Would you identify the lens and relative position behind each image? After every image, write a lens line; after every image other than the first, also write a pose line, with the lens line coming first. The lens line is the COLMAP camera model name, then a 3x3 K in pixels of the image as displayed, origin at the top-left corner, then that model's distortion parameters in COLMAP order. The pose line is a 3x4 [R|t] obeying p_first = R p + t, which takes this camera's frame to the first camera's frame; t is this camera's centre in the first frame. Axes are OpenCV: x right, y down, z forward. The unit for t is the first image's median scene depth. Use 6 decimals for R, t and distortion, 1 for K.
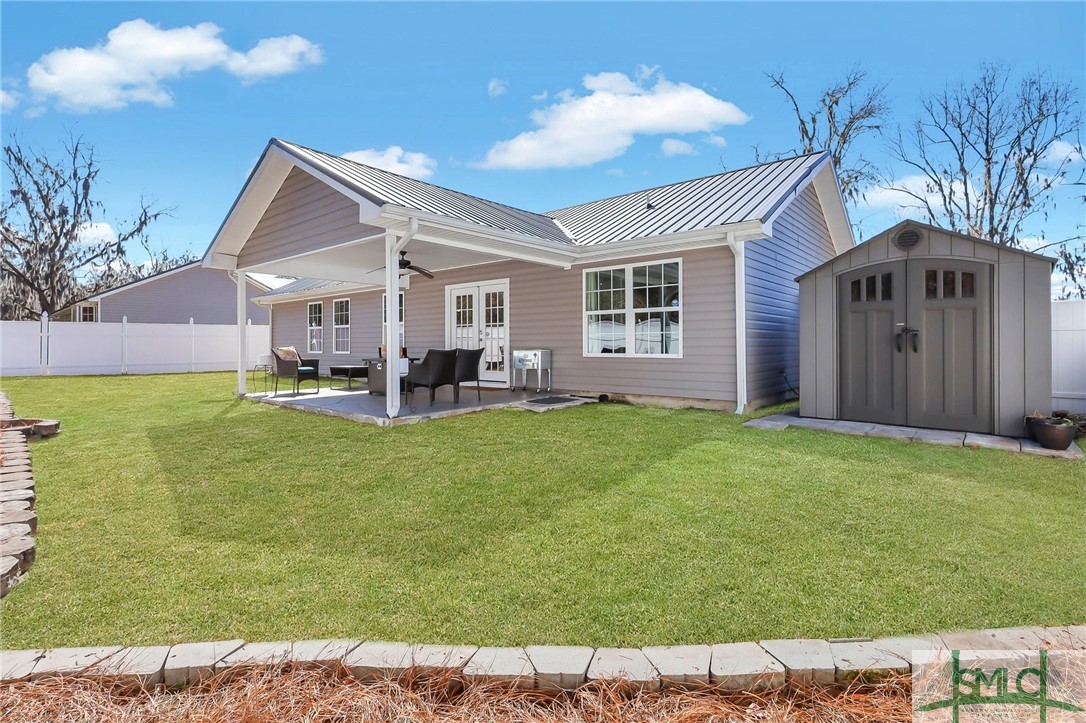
lens RADIAL K [[509.0, 0, 541.1], [0, 509.0, 342.5], [0, 0, 1]] dist [-0.003098, -0.000438]
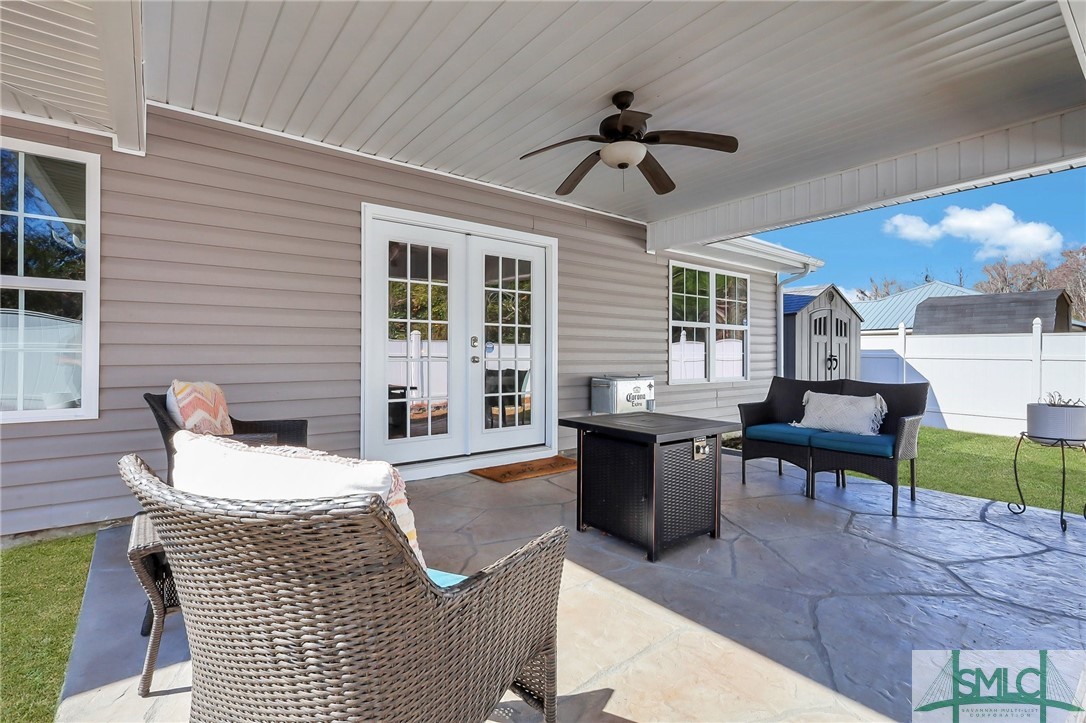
lens RADIAL K [[509.0, 0, 541.1], [0, 509.0, 342.5], [0, 0, 1]] dist [-0.003098, -0.000438]
pose [[0.204487, 0.037637, 0.978146, -0.598750], [-0.000418, 0.999264, -0.038363, -0.003342], [-0.978869, 0.007436, 0.204352, 0.973981]]
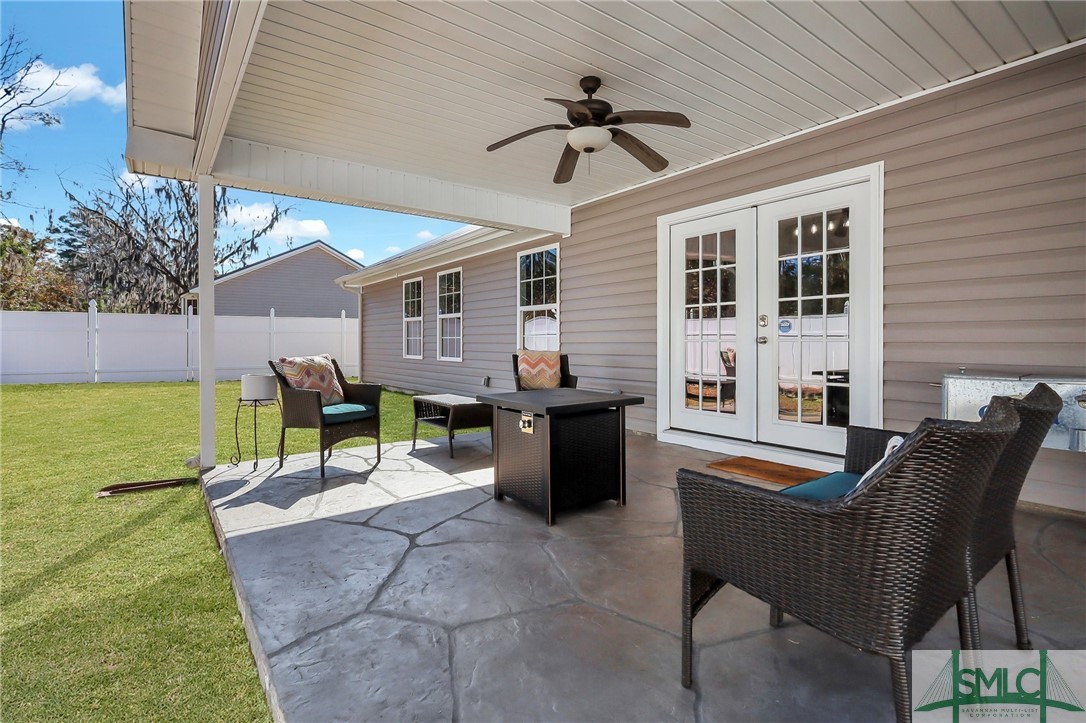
lens RADIAL K [[509.0, 0, 541.1], [0, 509.0, 342.5], [0, 0, 1]] dist [-0.003098, -0.000438]
pose [[0.974581, 0.005488, -0.223970, -0.224847], [-0.004127, 0.999970, 0.006546, -0.005681], [0.223999, -0.005455, 0.974574, 0.653956]]
